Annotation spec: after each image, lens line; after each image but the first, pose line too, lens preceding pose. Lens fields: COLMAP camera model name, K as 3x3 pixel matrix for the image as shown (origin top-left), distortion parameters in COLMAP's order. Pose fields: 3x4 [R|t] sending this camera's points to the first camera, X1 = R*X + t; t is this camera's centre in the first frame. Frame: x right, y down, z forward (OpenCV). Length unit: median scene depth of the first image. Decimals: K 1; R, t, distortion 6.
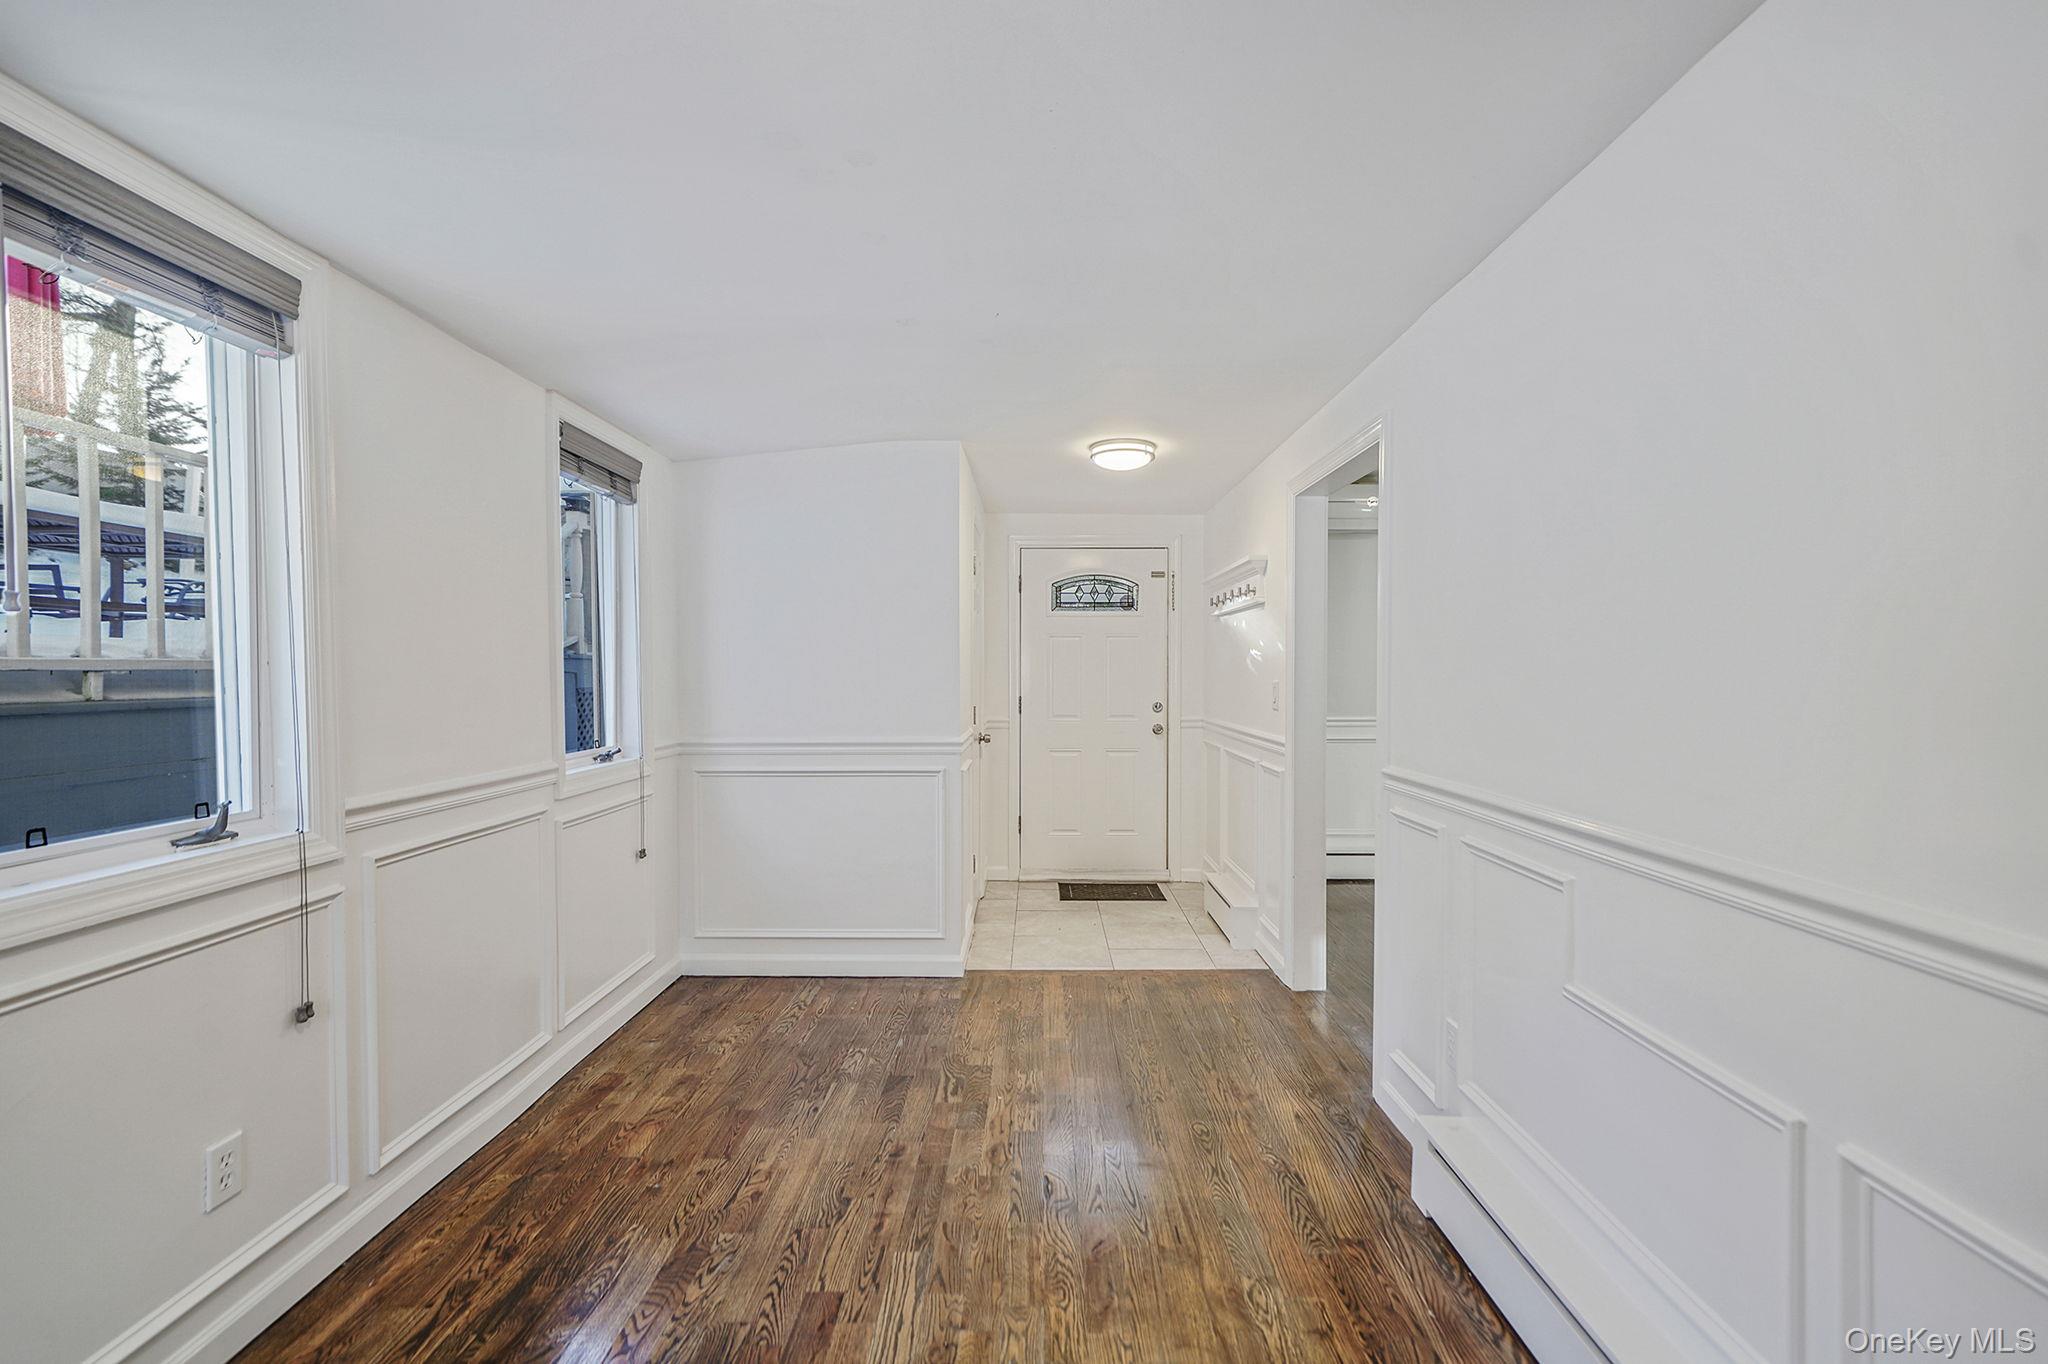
lens RADIAL K [[876.1, 0, 1027.1], [0, 876.1, 674.8], [0, 0, 1]] dist [-0.001243, -0.000158]
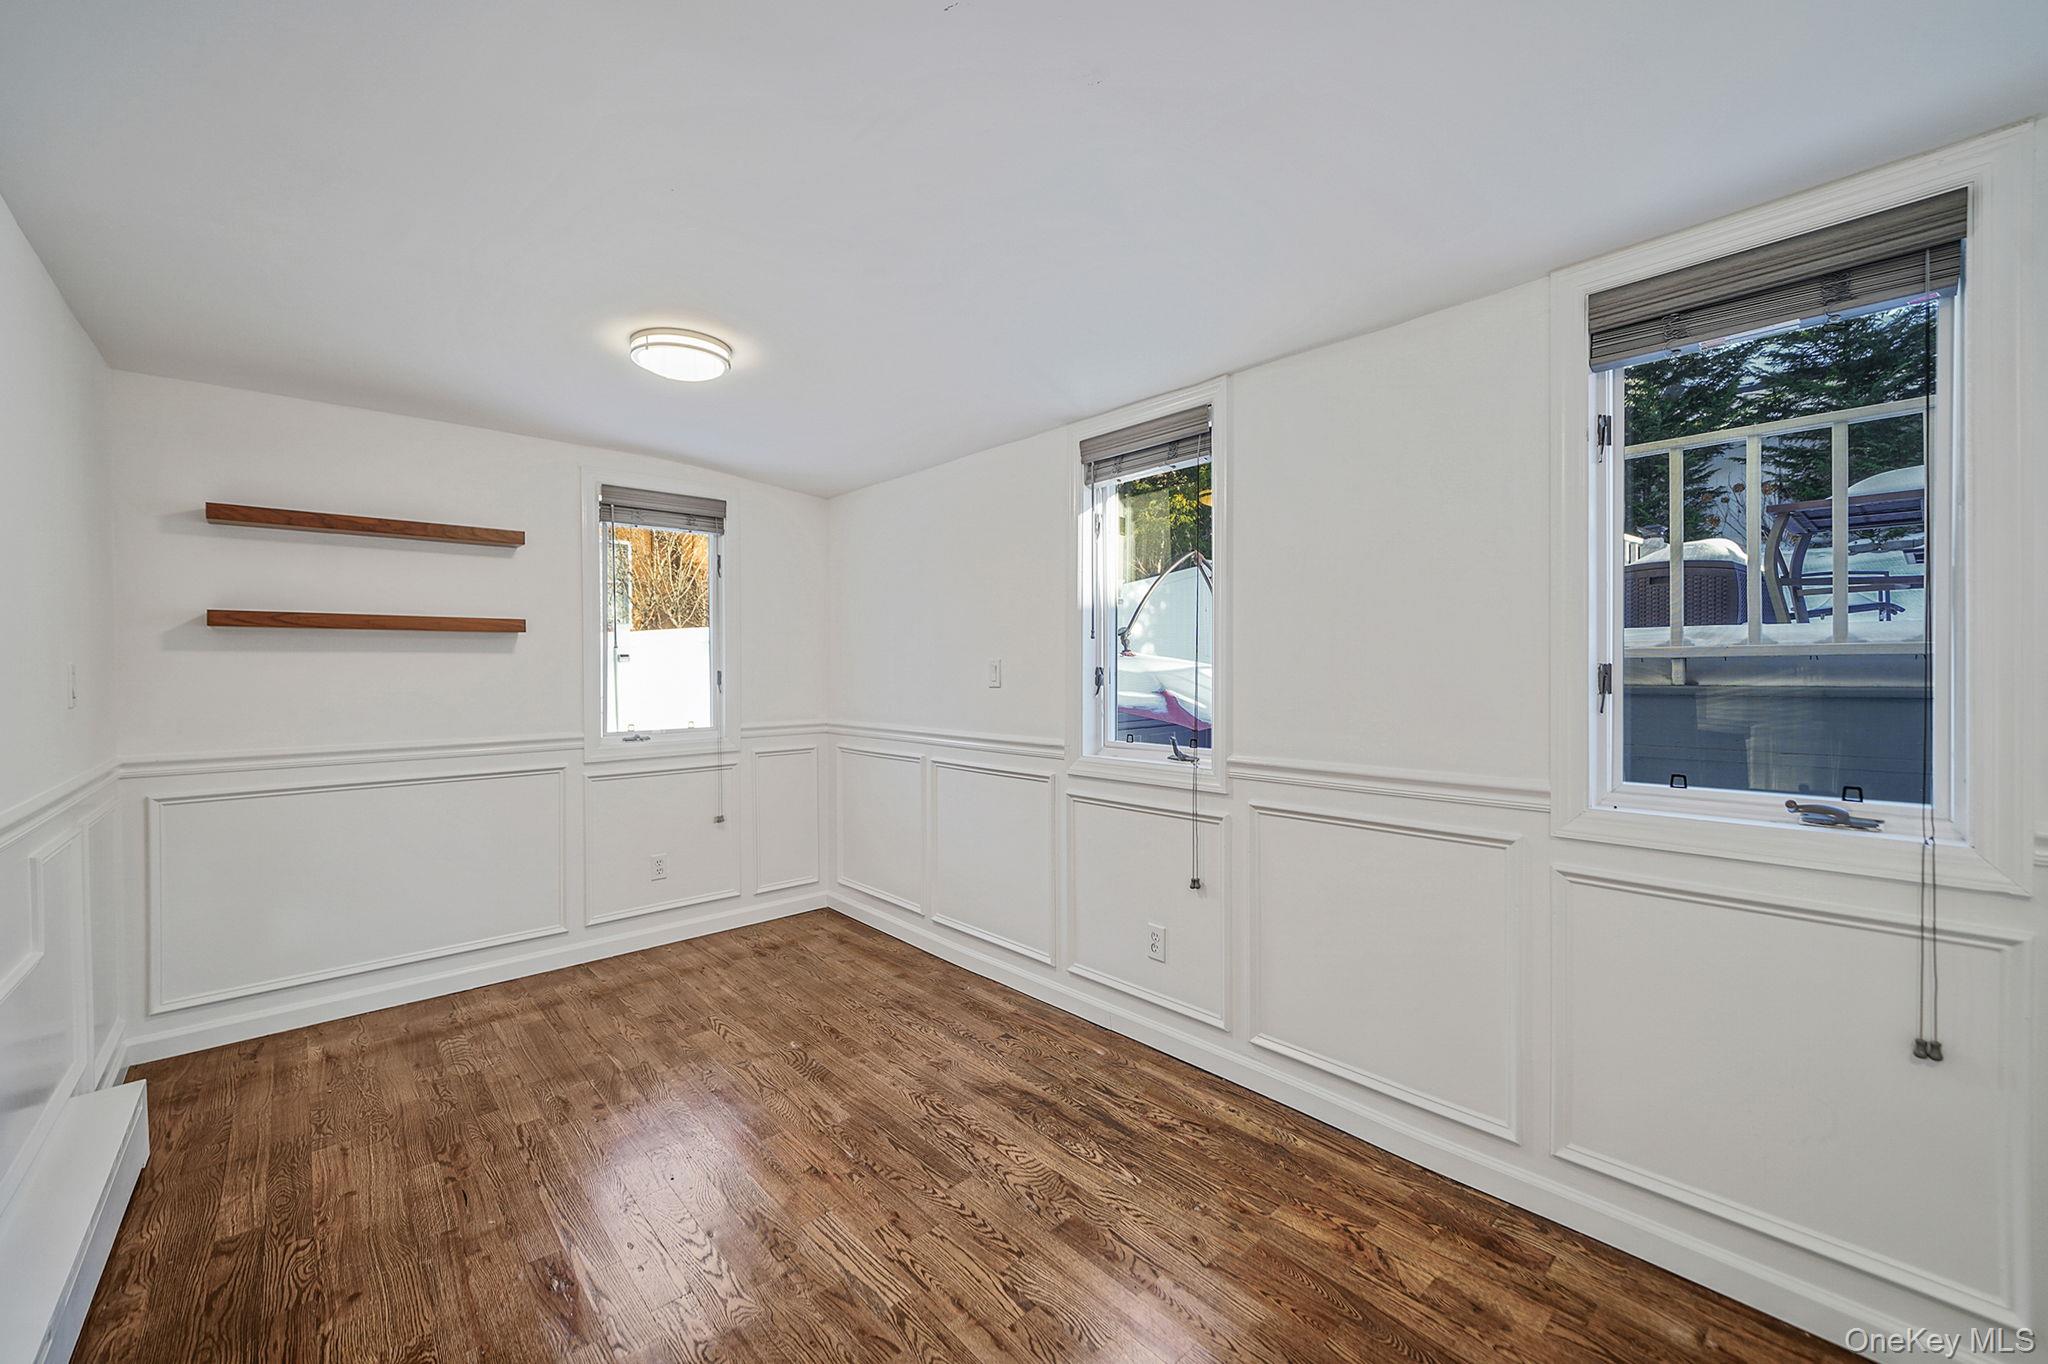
lens RADIAL K [[813.2, 0, 1024.0], [0, 813.2, 682.0], [0, 0, 1]] dist [0.000367, 0.000022]
pose [[-0.733158, 0.017918, -0.679823, 0.326685], [0.006015, 0.999785, 0.019864, 0.001291], [0.680032, 0.010474, -0.733107, 1.670250]]
